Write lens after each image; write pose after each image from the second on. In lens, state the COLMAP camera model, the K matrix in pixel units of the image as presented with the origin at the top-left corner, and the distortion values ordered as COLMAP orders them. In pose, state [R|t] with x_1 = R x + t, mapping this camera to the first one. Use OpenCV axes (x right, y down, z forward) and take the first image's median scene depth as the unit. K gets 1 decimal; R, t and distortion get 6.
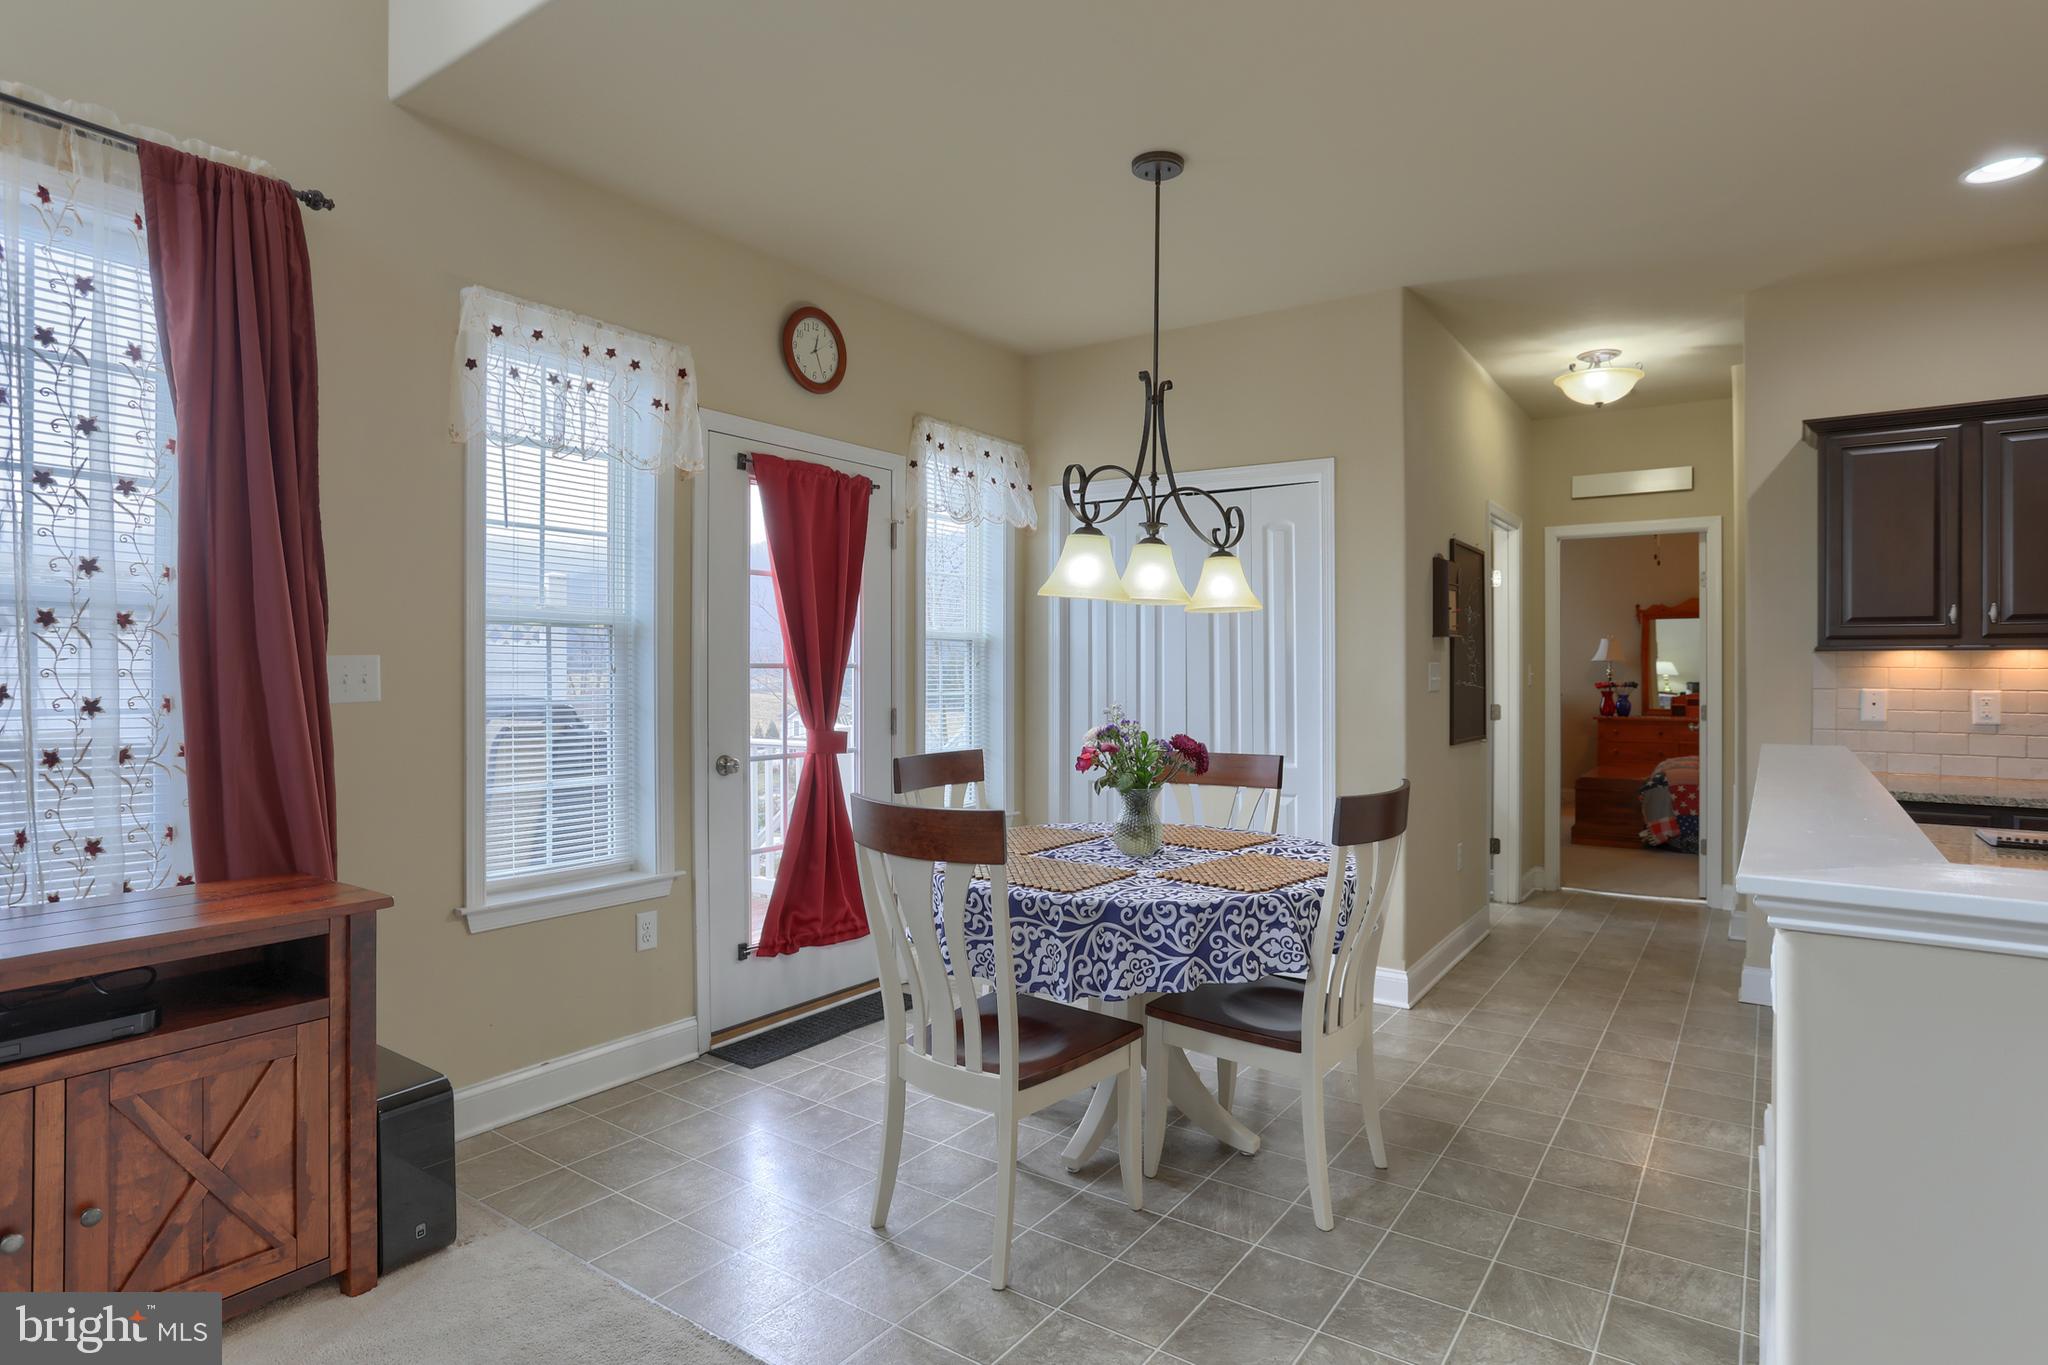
lens RADIAL K [[1076.6, 0, 1011.3], [0, 1076.6, 668.8], [0, 0, 1]] dist [-0.051671, 0.027689]
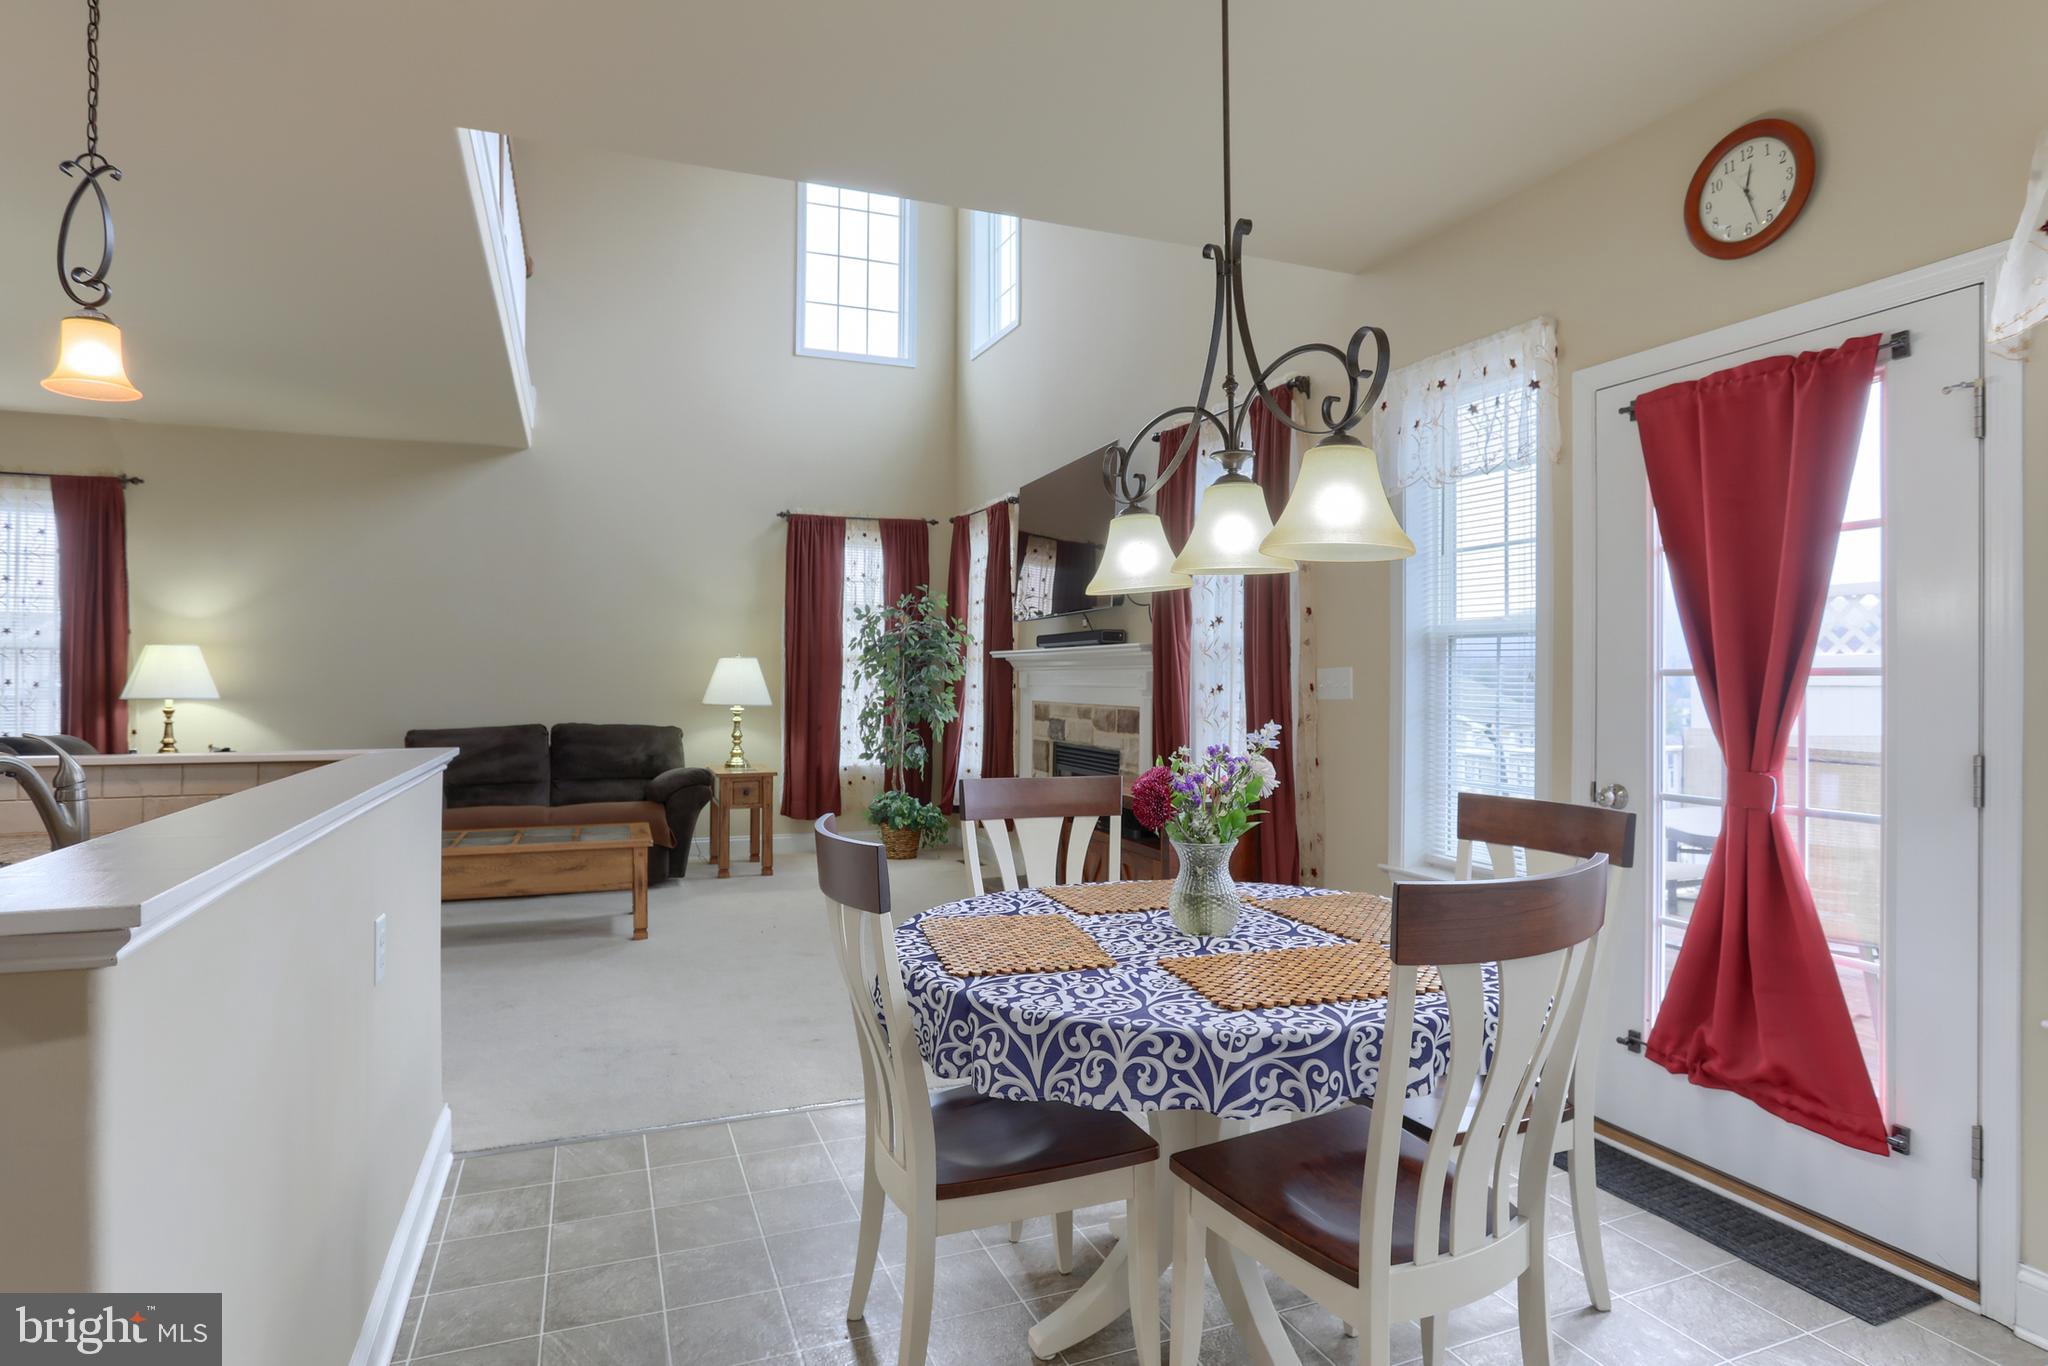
lens RADIAL K [[1089.3, 0, 1021.0], [0, 1089.3, 677.4], [0, 0, 1]] dist [-0.003289, -0.000608]
pose [[-0.534034, -0.005000, -0.845448, 0.814029], [-0.004526, 0.999985, -0.003055, 0.006693], [0.845451, 0.002195, -0.534049, 1.285862]]
